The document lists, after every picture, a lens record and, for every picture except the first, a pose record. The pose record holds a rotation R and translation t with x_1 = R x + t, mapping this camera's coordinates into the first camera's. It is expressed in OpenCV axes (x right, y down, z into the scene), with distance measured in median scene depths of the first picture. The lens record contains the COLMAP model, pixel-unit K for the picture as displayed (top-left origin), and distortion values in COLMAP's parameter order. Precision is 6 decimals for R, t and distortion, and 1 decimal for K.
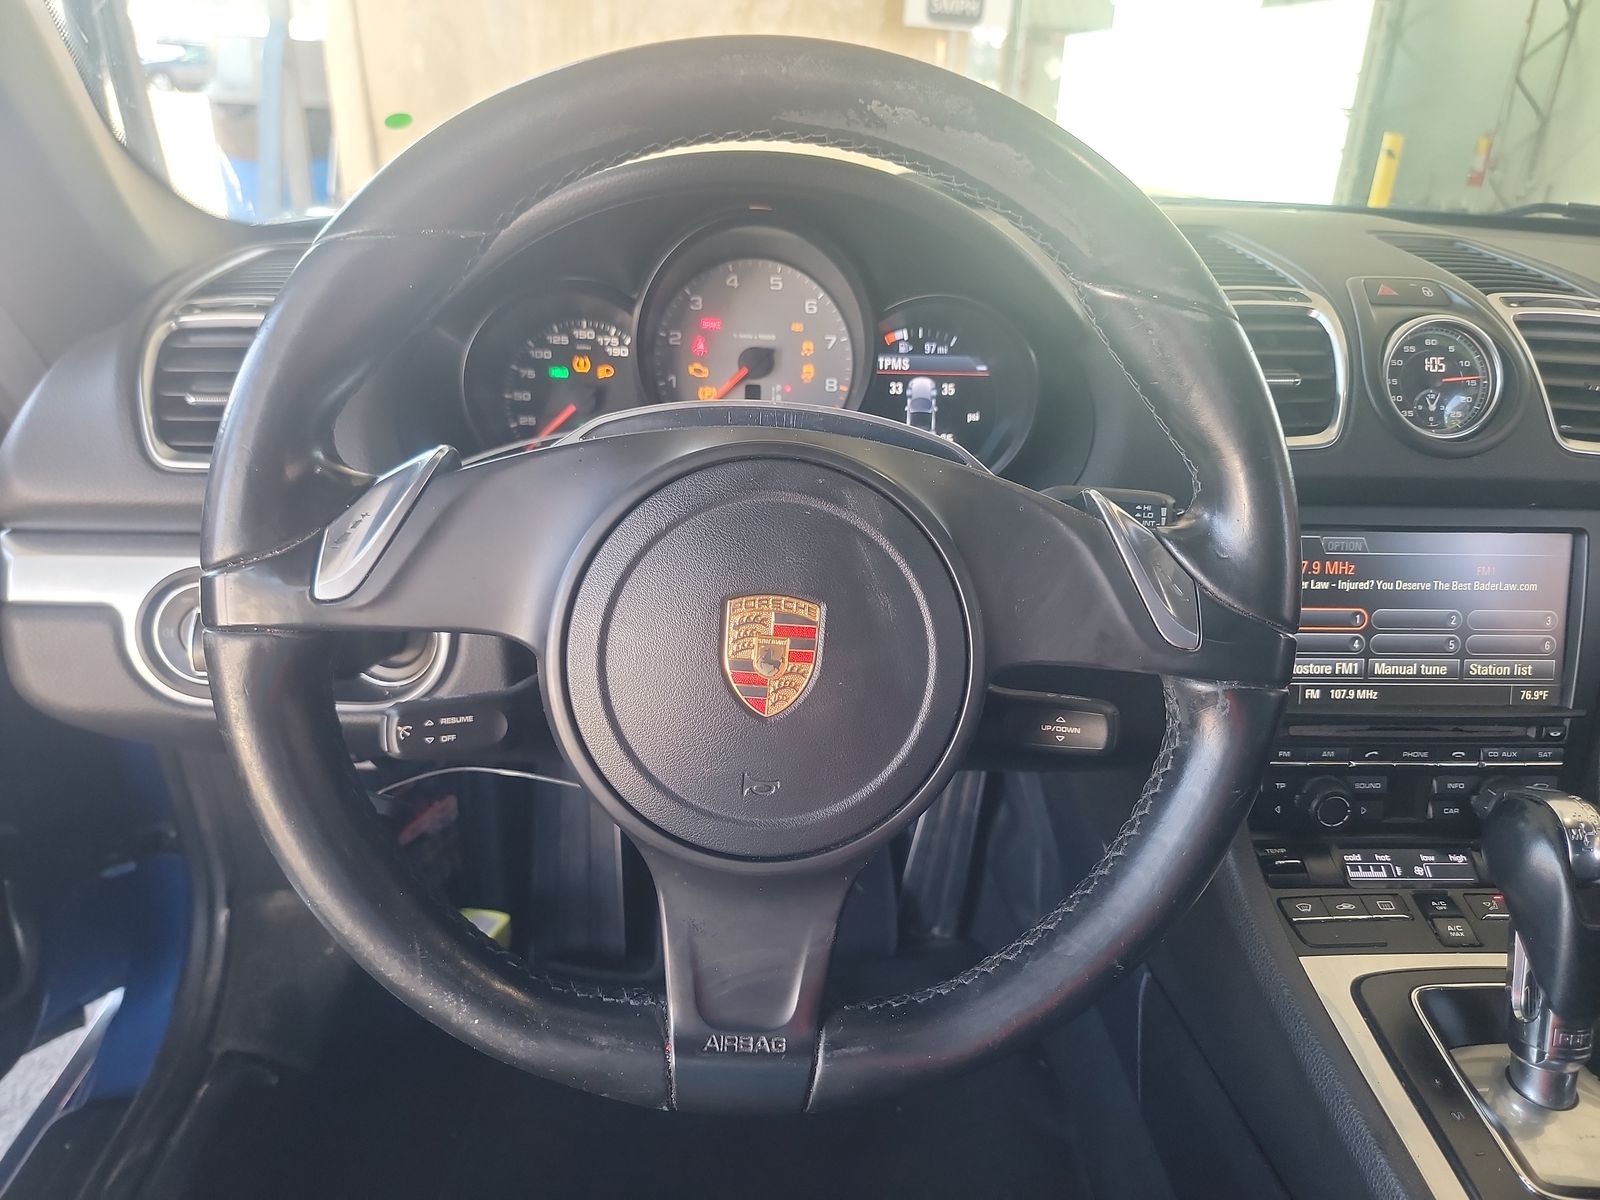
lens RADIAL K [[1188.0, 0, 800.0], [0, 1188.0, 600.0], [0, 0, 1]] dist [0.006981, -0.034326]
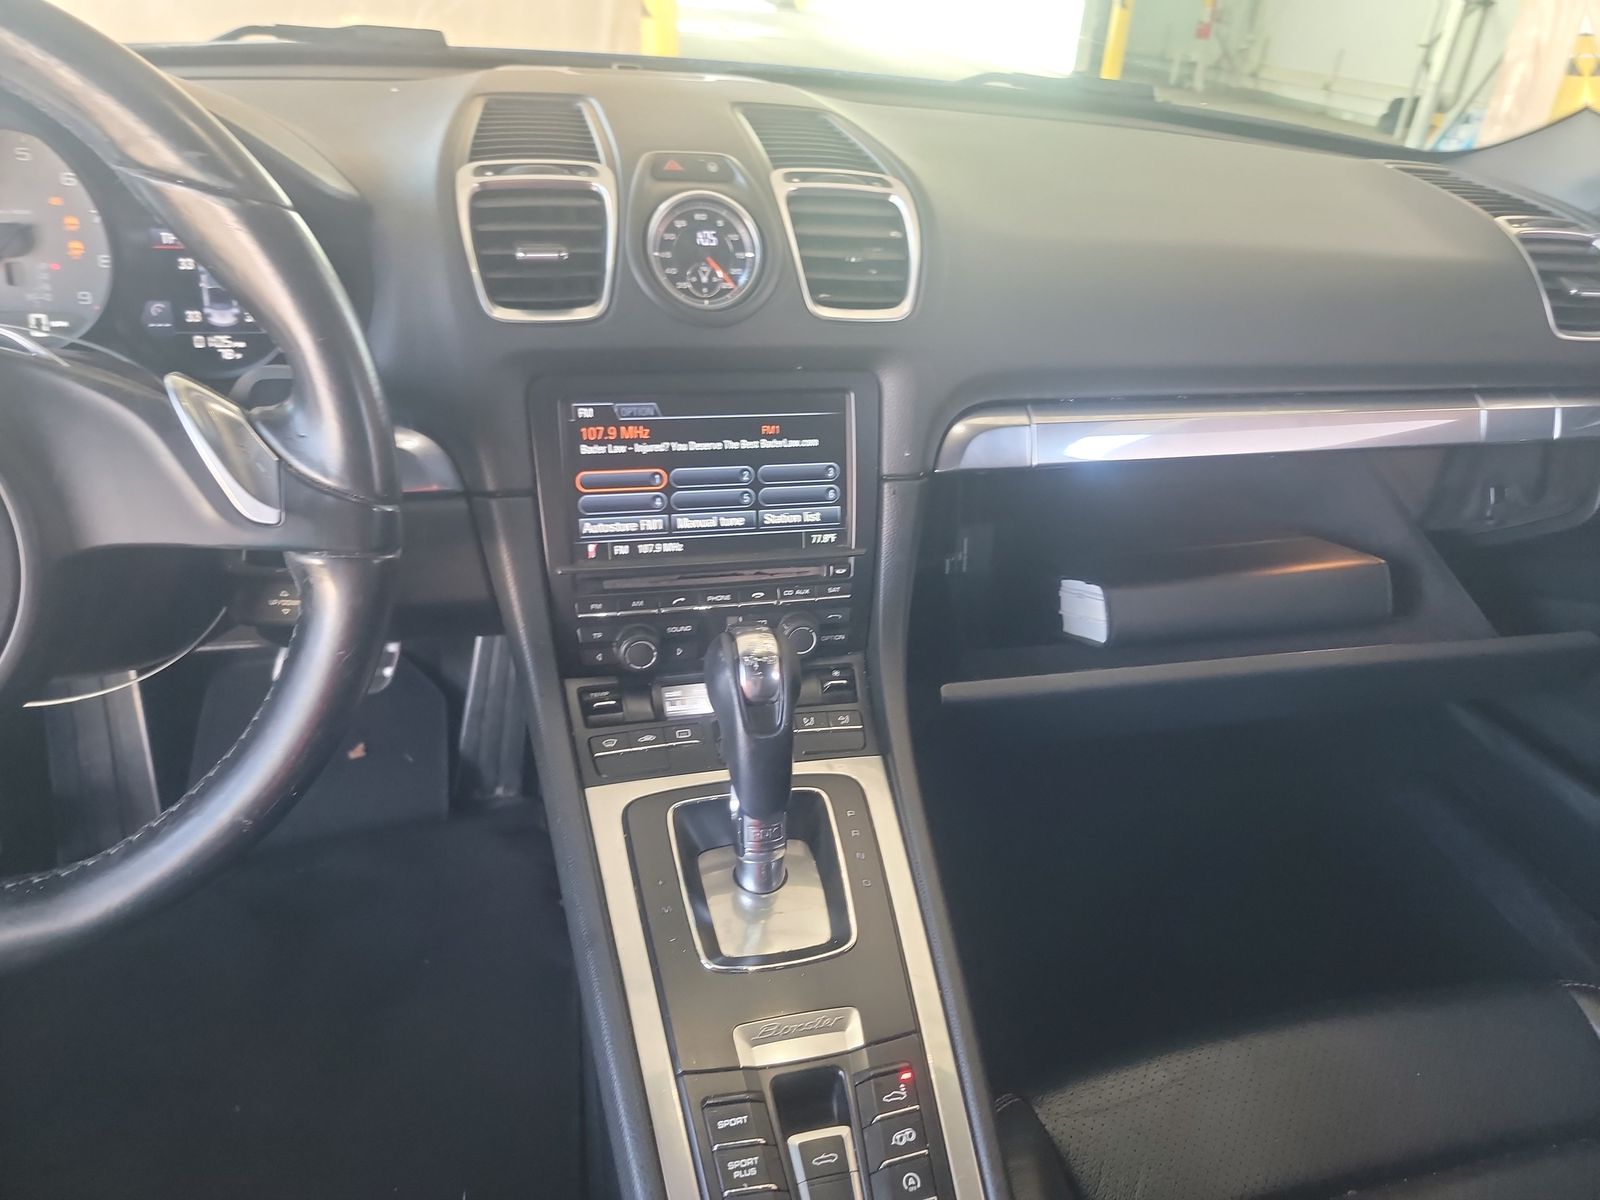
lens RADIAL K [[1188.0, 0, 800.0], [0, 1188.0, 600.0], [0, 0, 1]] dist [0.006981, -0.034326]
pose [[0.969703, -0.072792, 0.233188, 0.333561], [0.044858, 0.991400, 0.122936, -0.001838], [-0.240131, -0.108751, 0.964629, -0.093236]]
